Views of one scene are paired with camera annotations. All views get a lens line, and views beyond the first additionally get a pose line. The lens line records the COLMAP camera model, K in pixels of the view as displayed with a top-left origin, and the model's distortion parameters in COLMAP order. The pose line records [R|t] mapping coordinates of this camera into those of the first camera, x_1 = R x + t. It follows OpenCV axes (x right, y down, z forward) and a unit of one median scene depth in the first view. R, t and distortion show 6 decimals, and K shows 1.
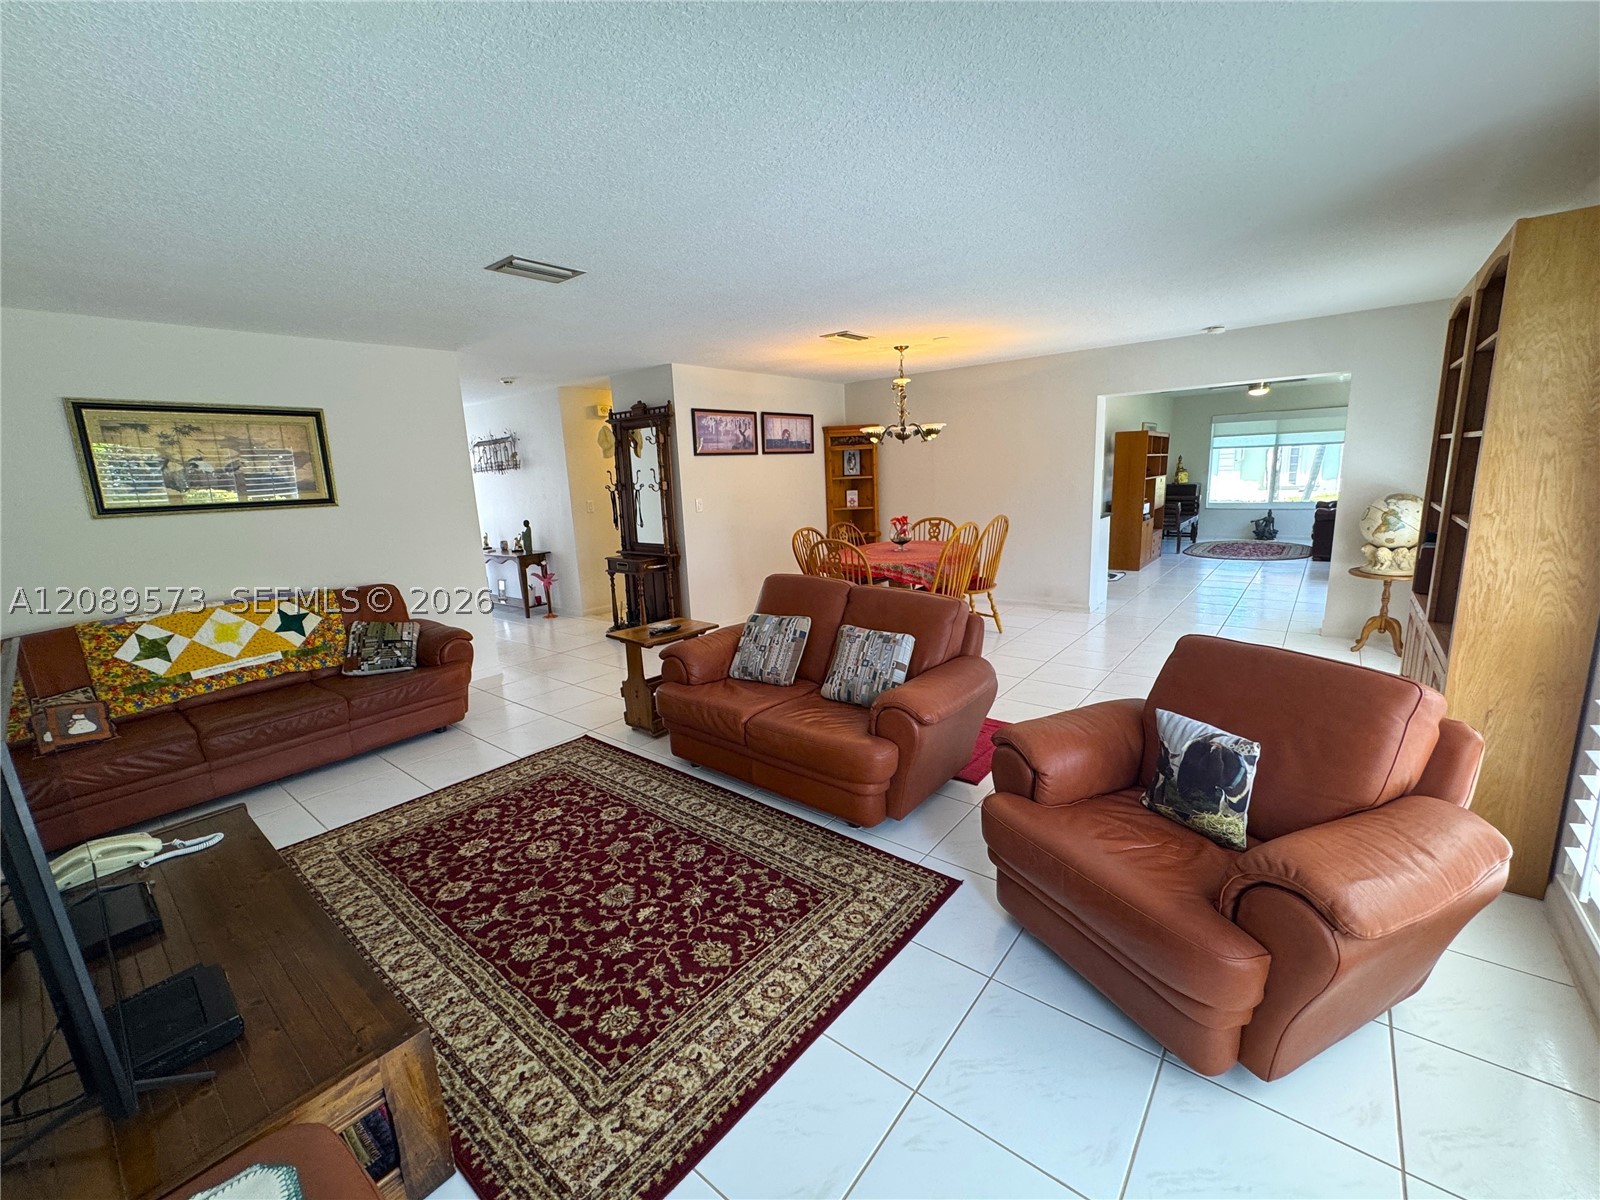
lens RADIAL K [[642.1, 0, 799.9], [0, 642.1, 600.6], [0, 0, 1]] dist [-0.000626, -0.000087]
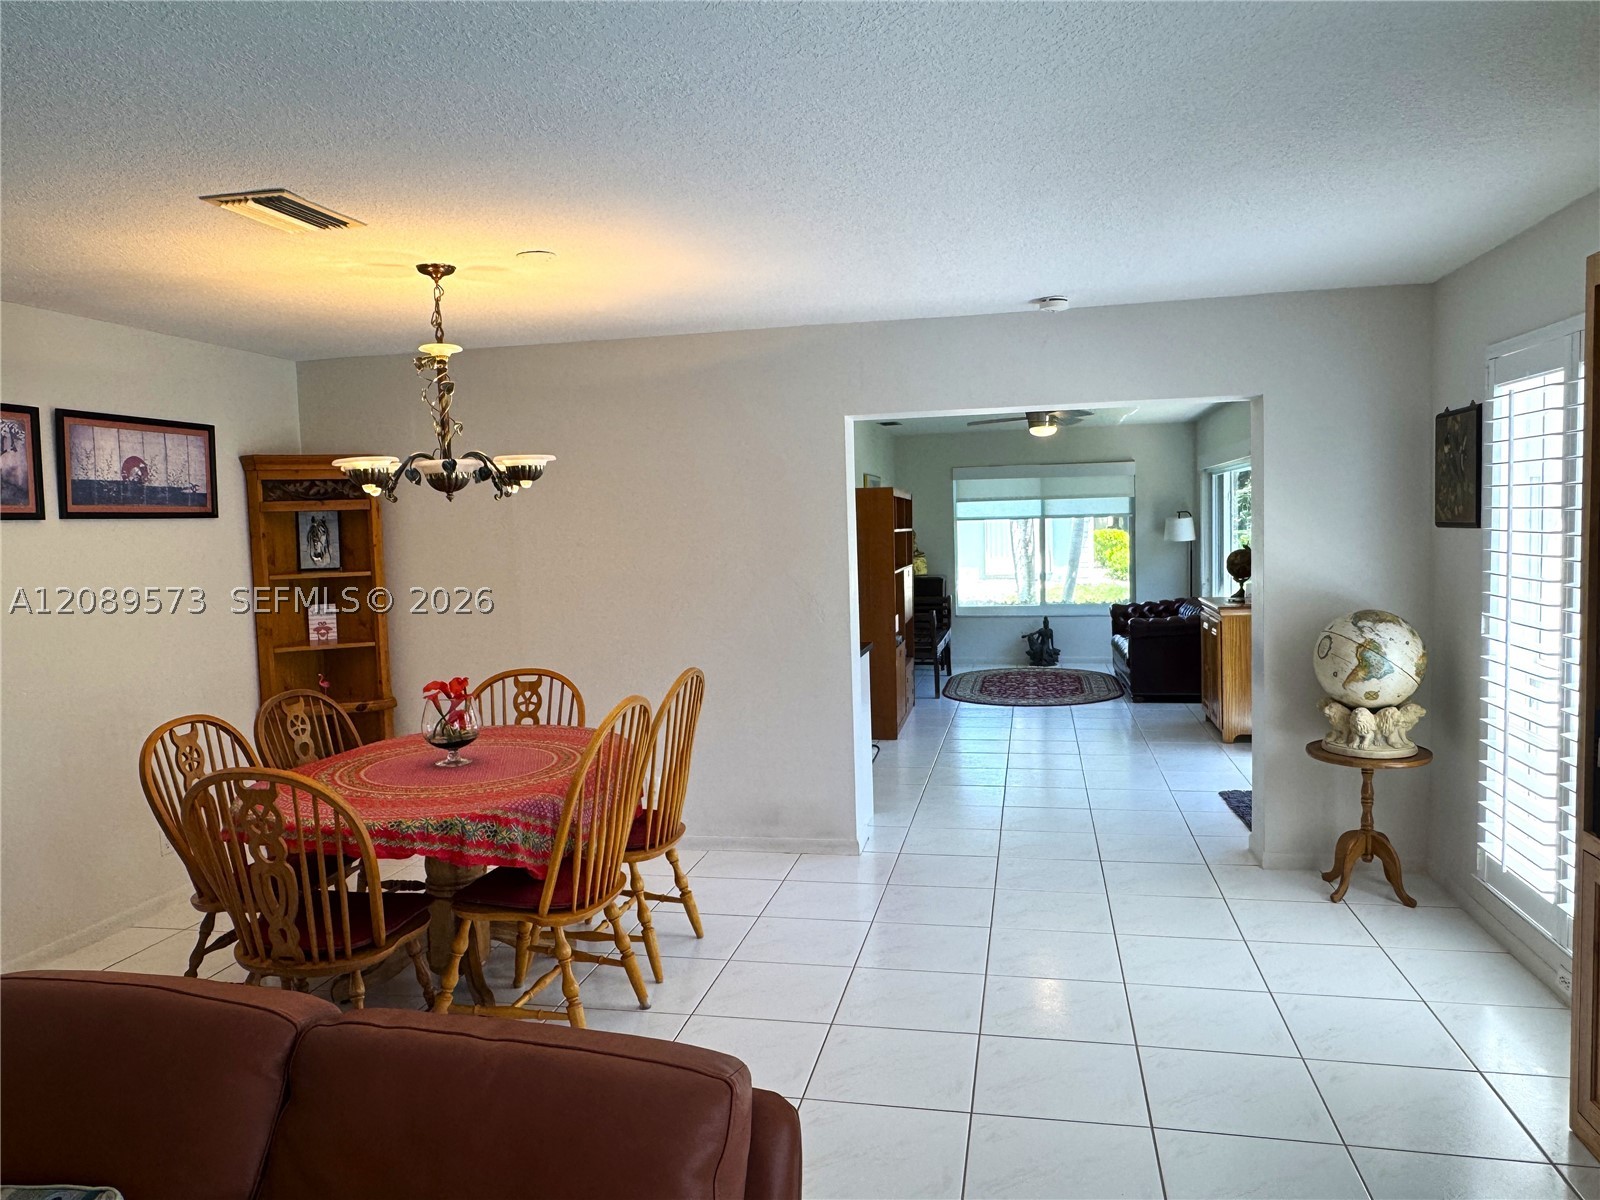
lens RADIAL K [[1127.8, 0, 782.9], [0, 1127.8, 600.7], [0, 0, 1]] dist [-0.007756, -0.001504]
pose [[0.895918, -0.014548, 0.443981, 0.034628], [0.081259, 0.987967, -0.131601, -0.074003], [-0.436724, 0.153981, 0.886320, 0.297987]]
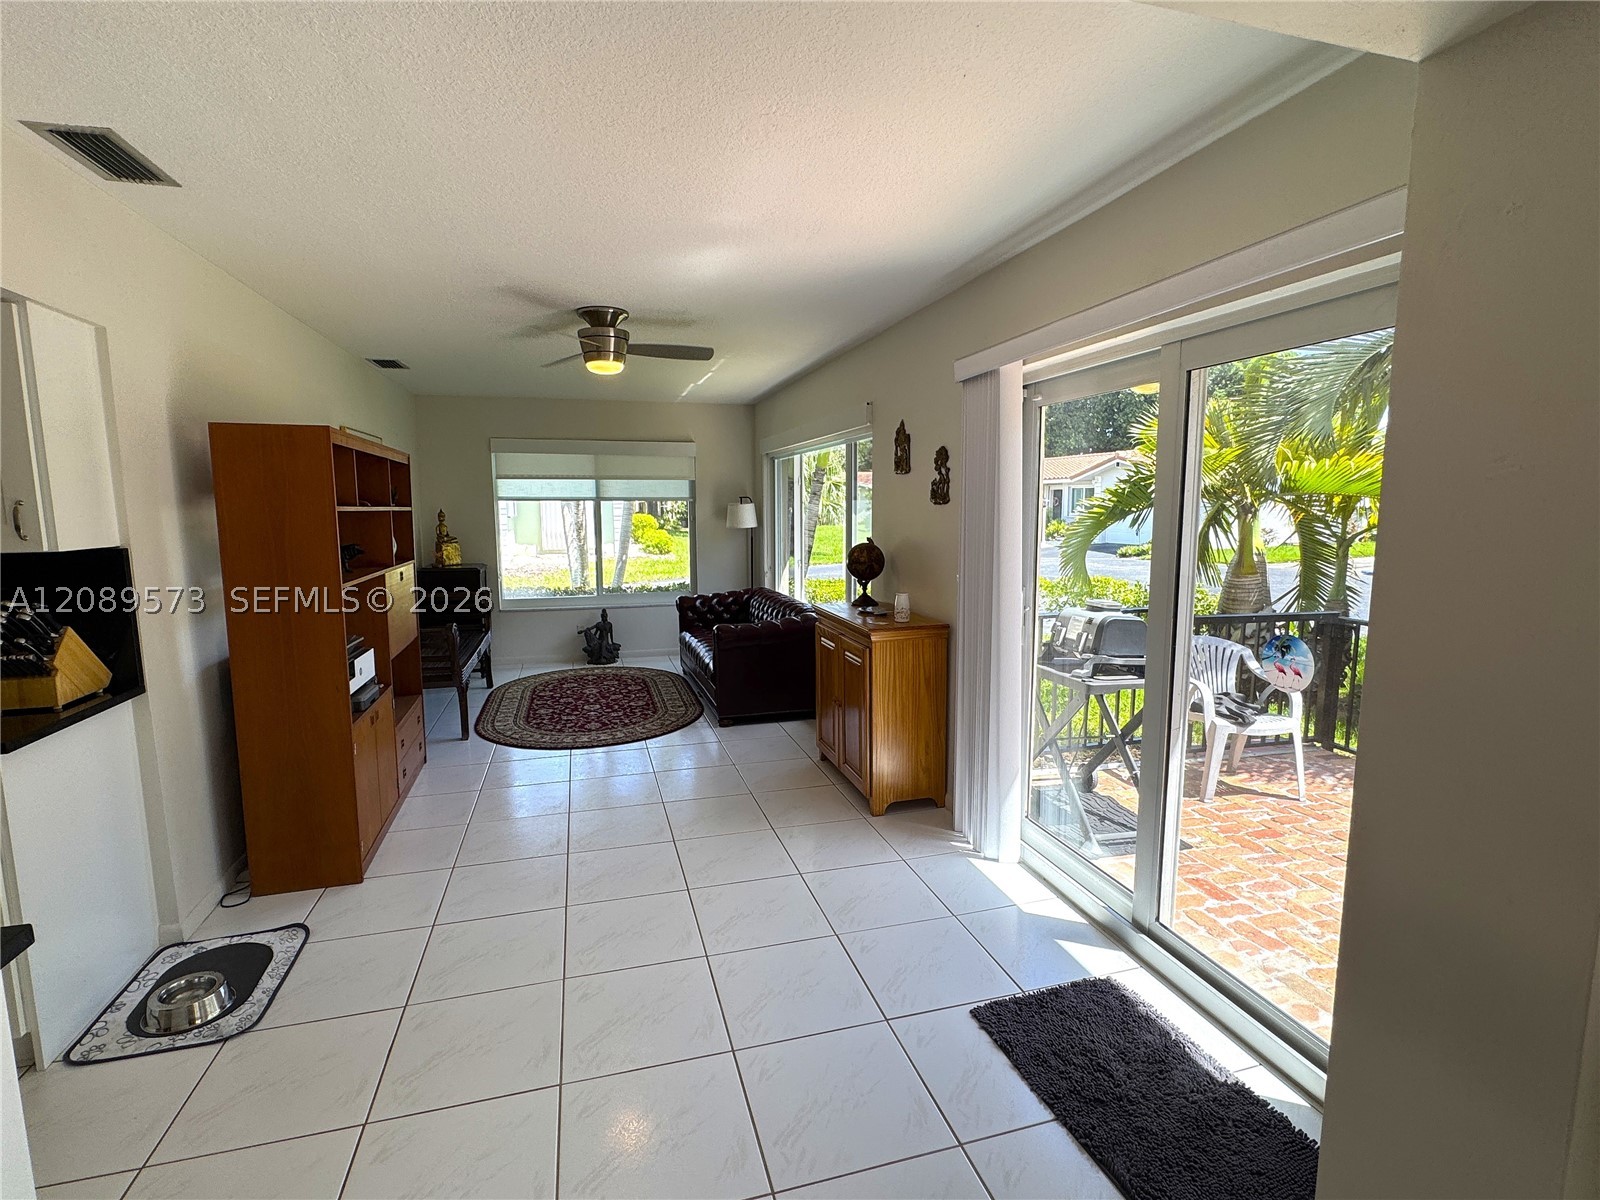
lens RADIAL K [[763.0, 0, 800.0], [0, 763.0, 600.0], [0, 0, 1]] dist [-0.002245, -0.000555]
pose [[0.574220, -0.063747, 0.816216, 0.616882], [0.144564, 0.989193, -0.024446, -0.237954], [-0.805837, 0.132033, 0.577230, 1.027773]]
